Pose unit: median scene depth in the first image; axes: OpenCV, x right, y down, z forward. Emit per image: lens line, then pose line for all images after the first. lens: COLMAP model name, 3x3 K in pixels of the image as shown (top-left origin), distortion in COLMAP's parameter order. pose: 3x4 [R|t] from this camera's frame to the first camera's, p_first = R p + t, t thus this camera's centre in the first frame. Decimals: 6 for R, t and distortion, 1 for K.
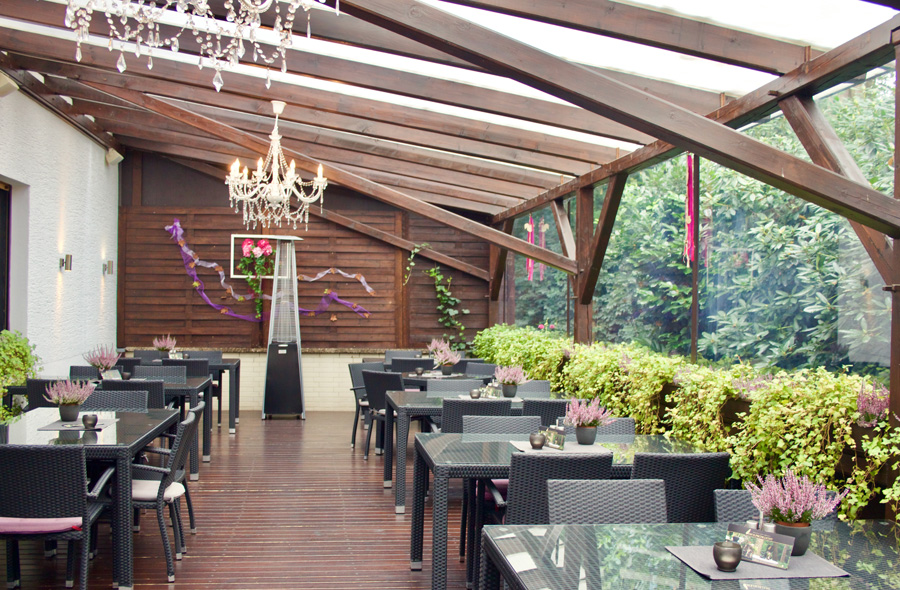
lens RADIAL K [[946.3, 0, 471.3], [0, 946.3, 298.8], [0, 0, 1]] dist [-0.133812, 0.146900]
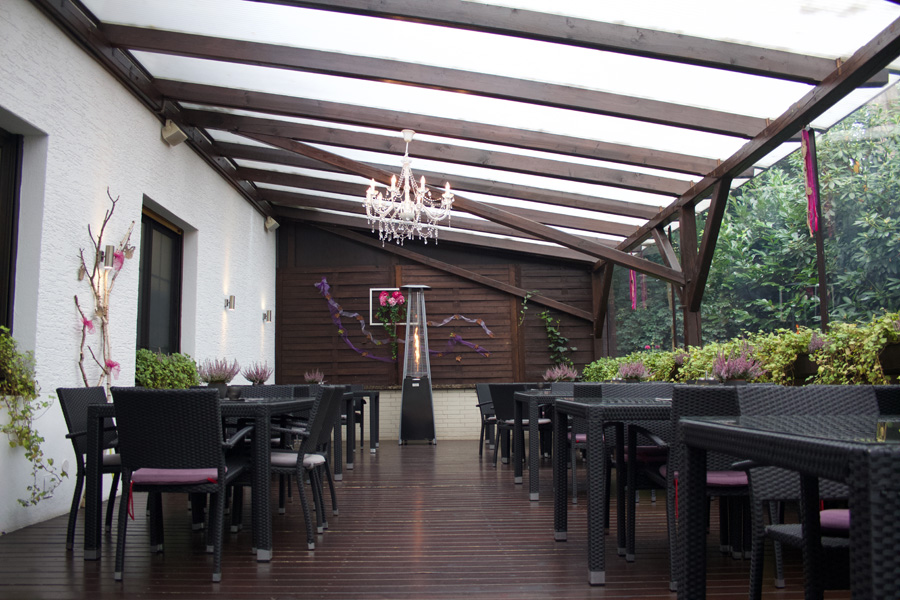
lens RADIAL K [[749.5, 0, 464.2], [0, 749.5, 301.8], [0, 0, 1]] dist [-0.147766, 0.120306]
pose [[0.991338, -0.043139, -0.124048, -0.025990], [0.029068, 0.993160, -0.113083, 0.063233], [0.128078, 0.108497, 0.985812, 0.105215]]
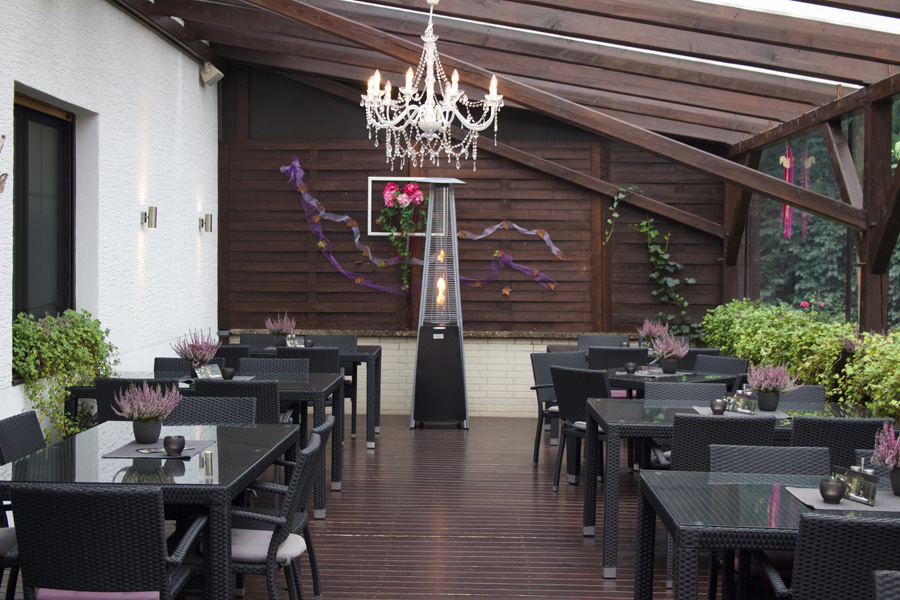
lens RADIAL K [[1241.6, 0, 467.4], [0, 1241.6, 296.4], [0, 0, 1]] dist [-0.025547, 0.008952]
pose [[0.985666, 0.002277, -0.168696, -0.015697], [0.002920, 0.999529, 0.030549, -0.004666], [0.168686, -0.030604, 0.985195, 0.054122]]
